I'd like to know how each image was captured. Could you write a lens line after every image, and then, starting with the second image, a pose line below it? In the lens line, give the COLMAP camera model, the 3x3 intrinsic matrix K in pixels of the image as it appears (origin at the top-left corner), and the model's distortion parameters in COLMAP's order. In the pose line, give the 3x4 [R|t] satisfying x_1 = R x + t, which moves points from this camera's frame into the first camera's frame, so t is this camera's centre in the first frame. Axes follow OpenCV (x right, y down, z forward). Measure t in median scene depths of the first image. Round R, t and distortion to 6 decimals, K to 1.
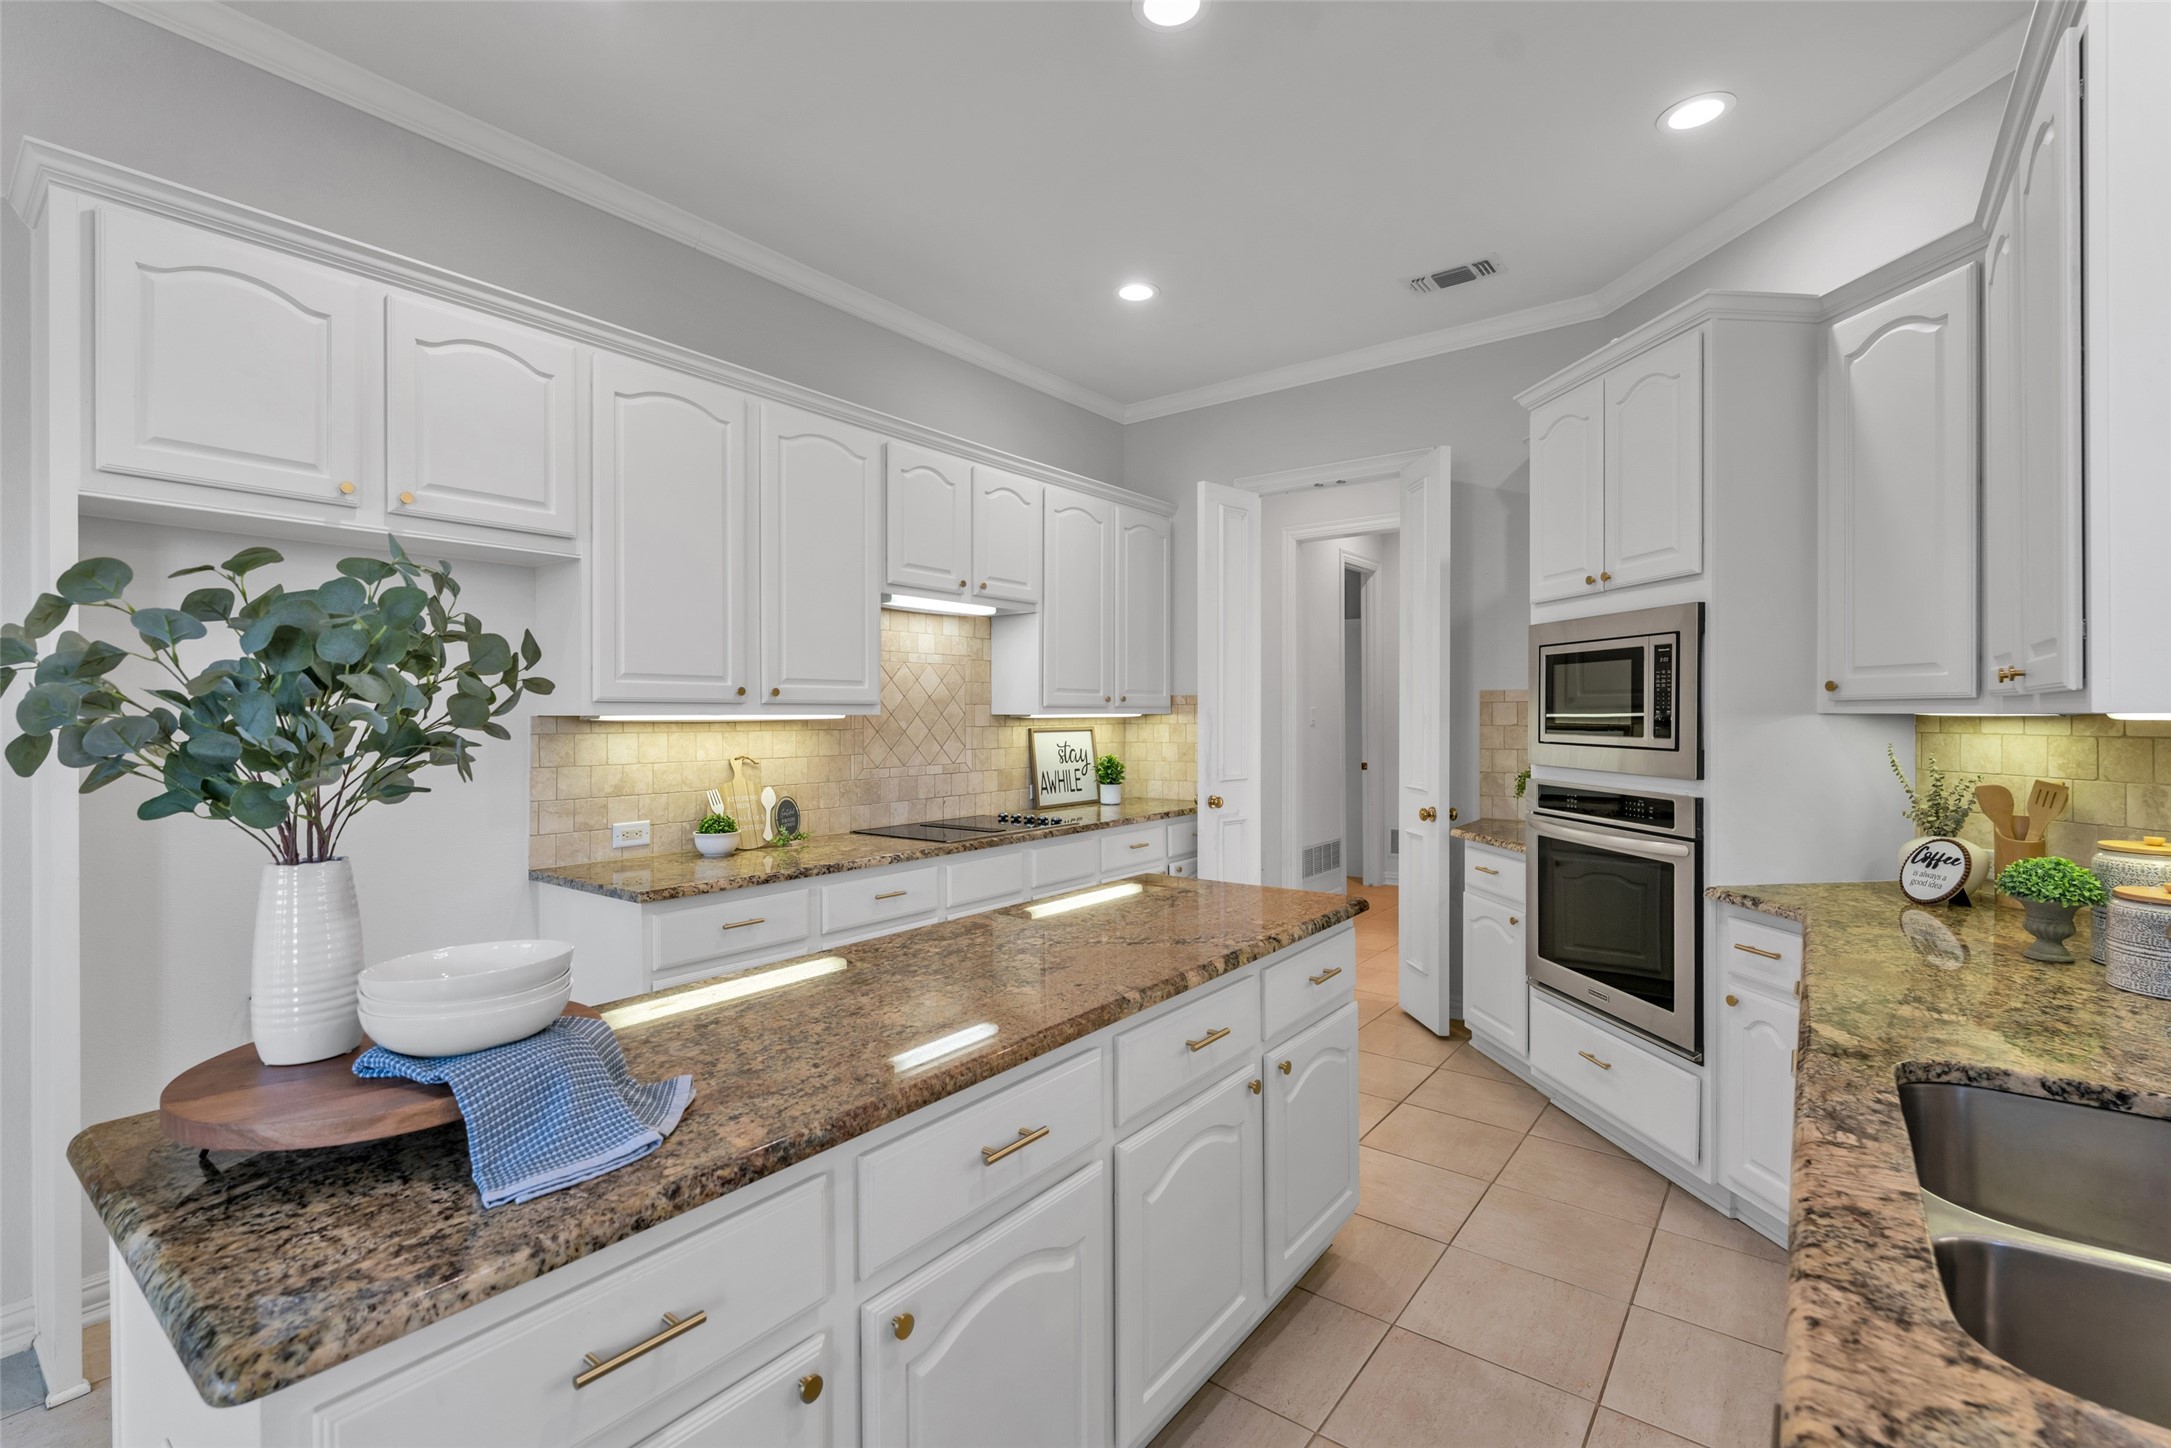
lens RADIAL K [[965.9, 0, 1085.2], [0, 965.9, 721.9], [0, 0, 1]] dist [0.000899, 0.000198]
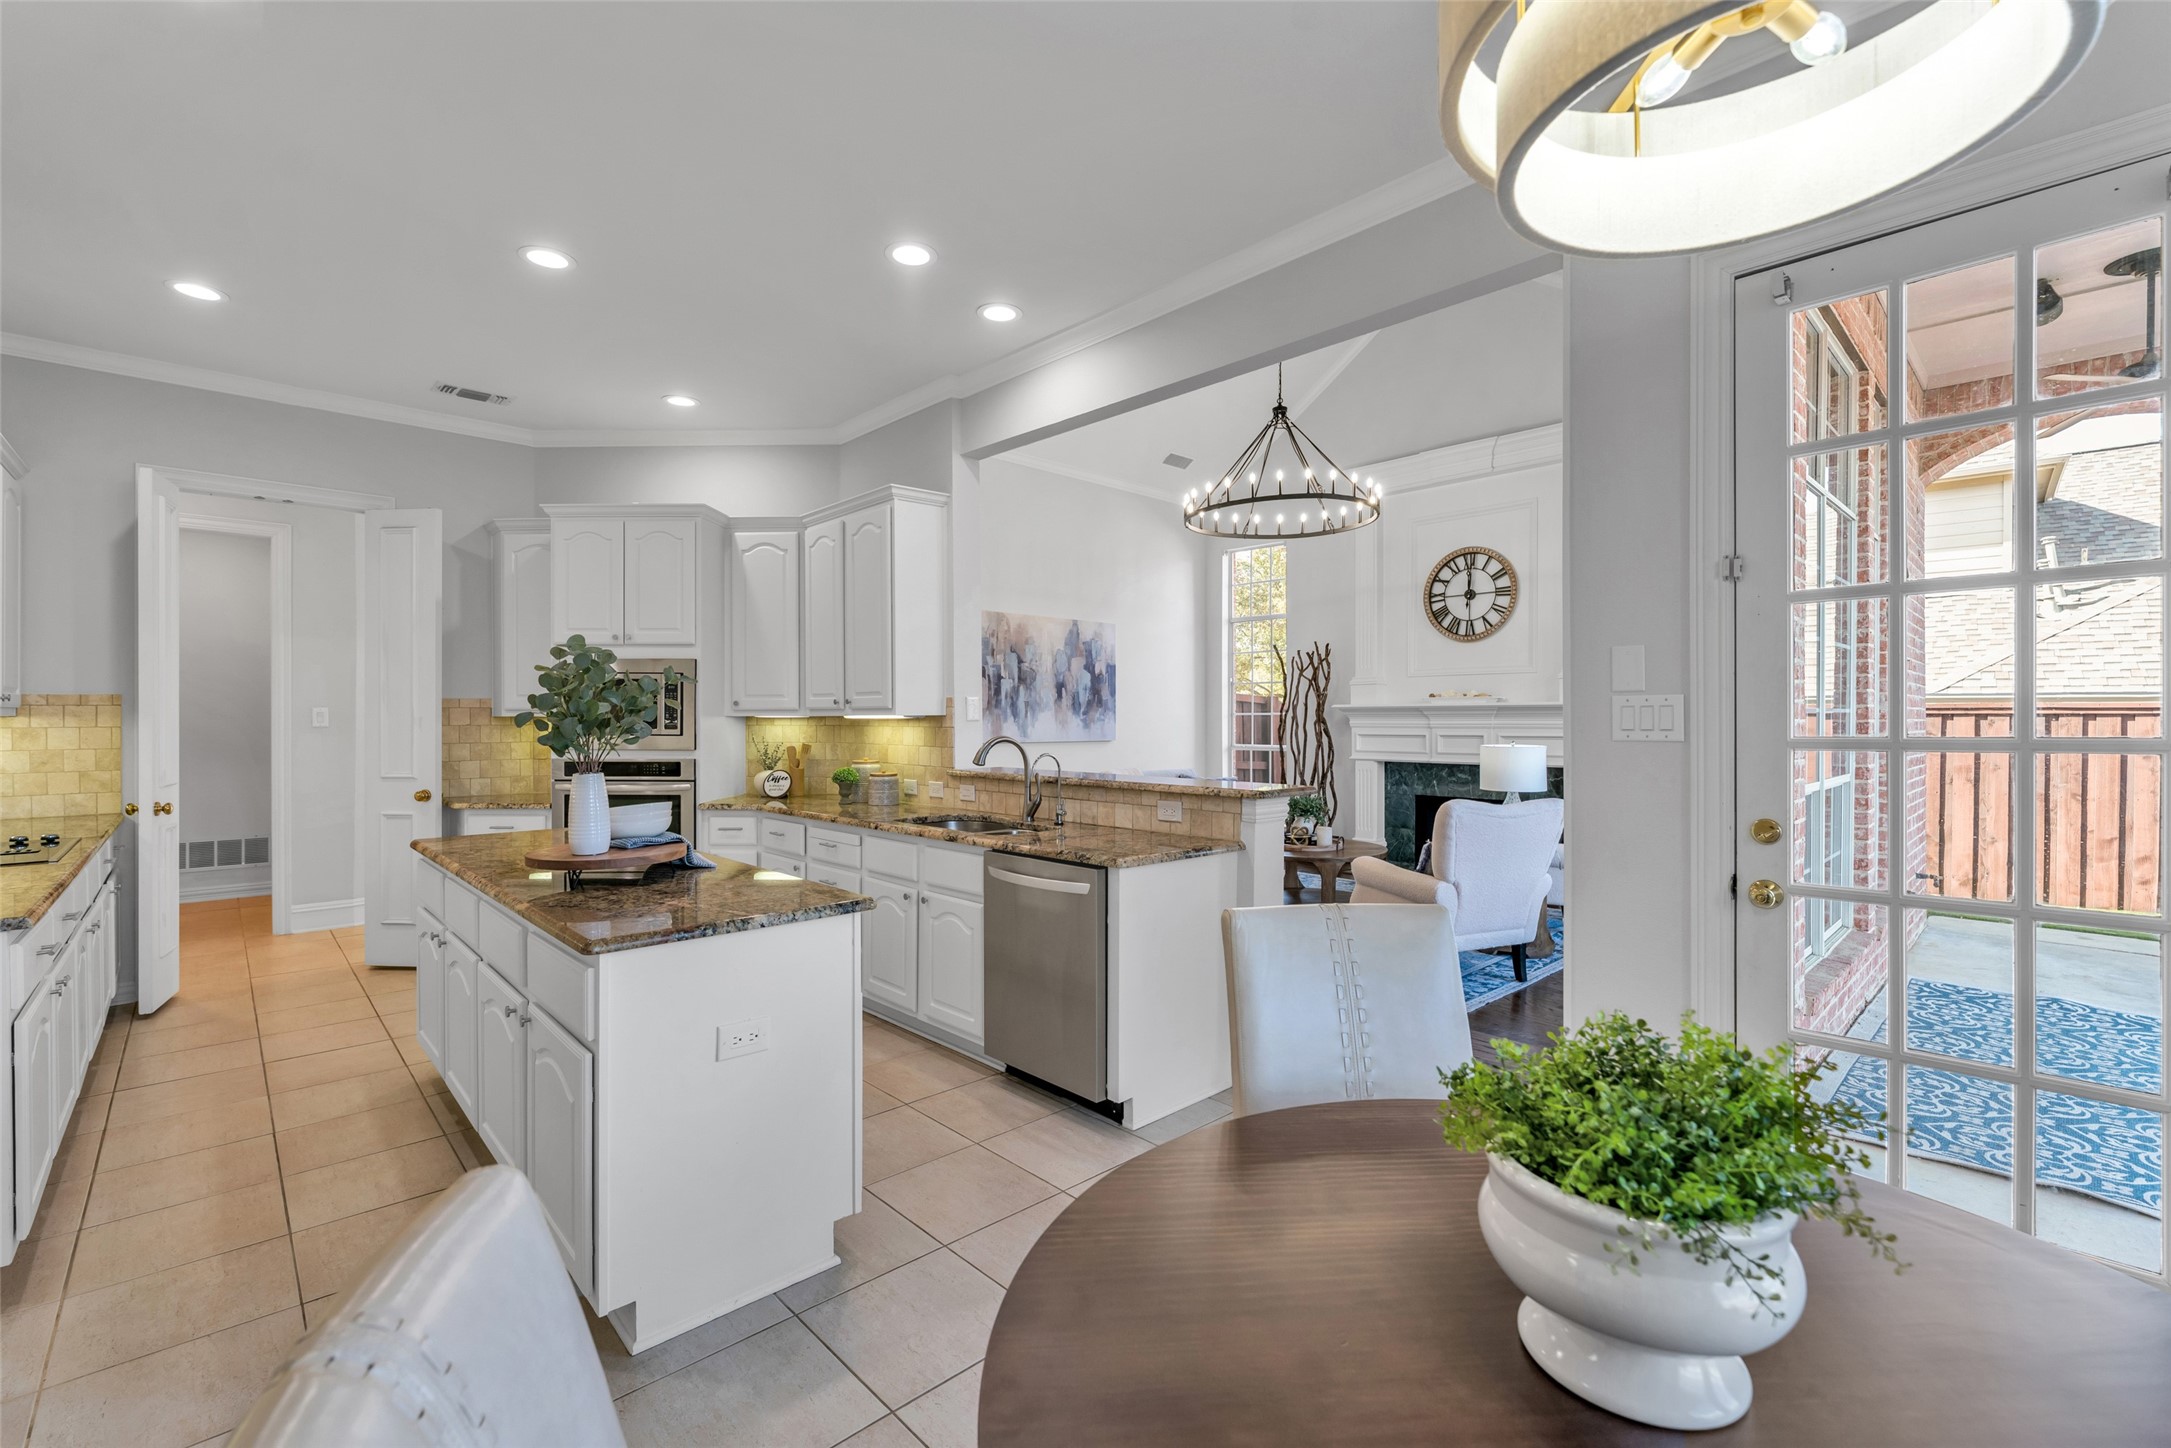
lens RADIAL K [[965.9, 0, 1090.6], [0, 965.9, 722.4], [0, 0, 1]] dist [0.000899, 0.000198]
pose [[0.144838, -0.006305, 0.989435, -1.143126], [0.008231, 0.999953, 0.005168, 0.000682], [-0.989421, 0.007396, 0.144883, -0.070316]]
